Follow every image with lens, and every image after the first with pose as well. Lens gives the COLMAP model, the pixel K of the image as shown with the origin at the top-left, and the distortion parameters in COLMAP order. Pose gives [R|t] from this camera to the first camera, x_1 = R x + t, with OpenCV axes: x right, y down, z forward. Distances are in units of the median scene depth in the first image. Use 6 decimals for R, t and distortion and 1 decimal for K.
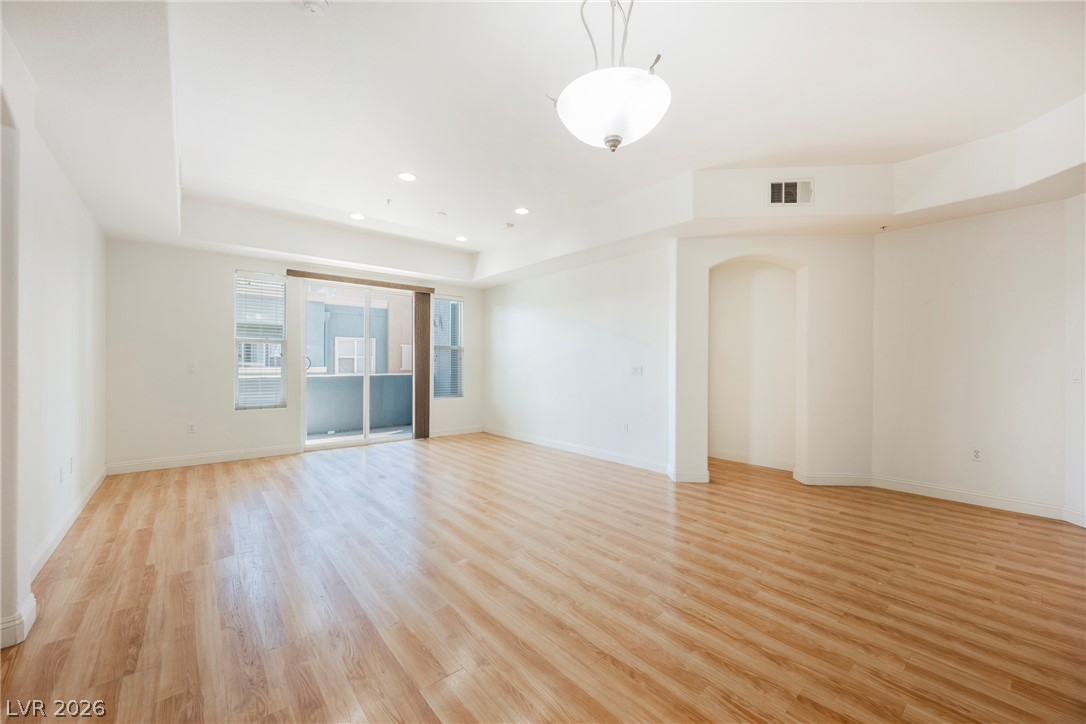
lens RADIAL K [[422.9, 0, 540.8], [0, 422.9, 357.5], [0, 0, 1]] dist [-0.000017, -0.000023]
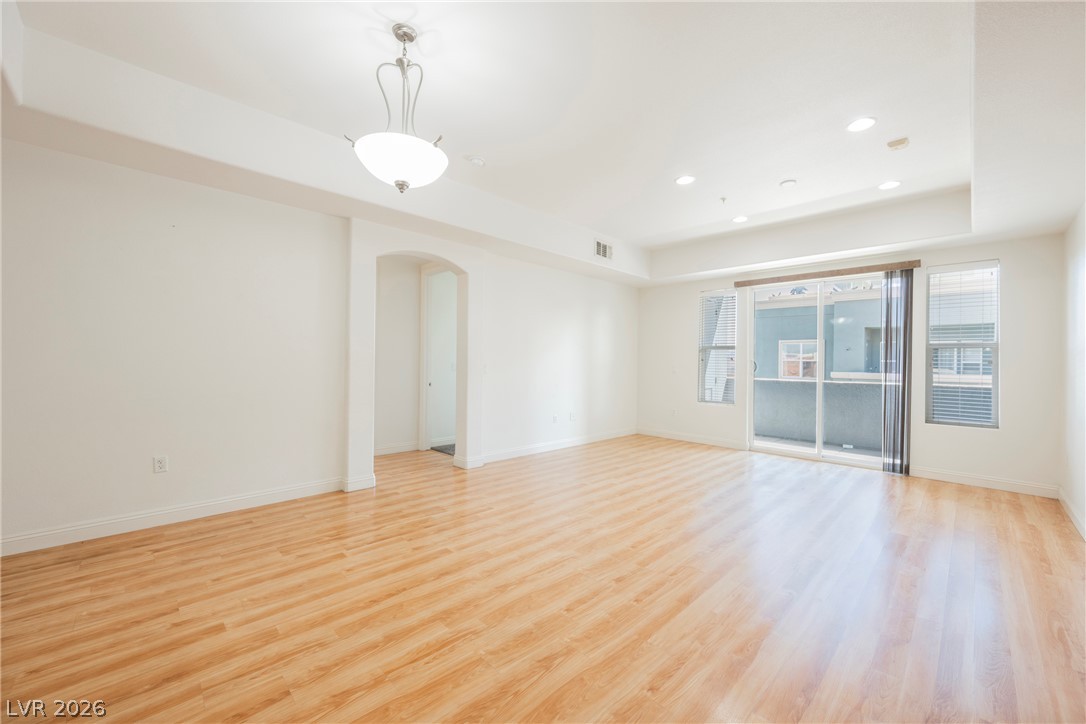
lens RADIAL K [[414.4, 0, 543.0], [0, 414.4, 362.0], [0, 0, 1]] dist [-0.000252, -0.000088]
pose [[0.082474, -0.001855, -0.996591, 0.422709], [-0.003307, 0.999992, -0.002136, 0.005632], [0.996588, 0.003472, 0.082467, 0.391500]]
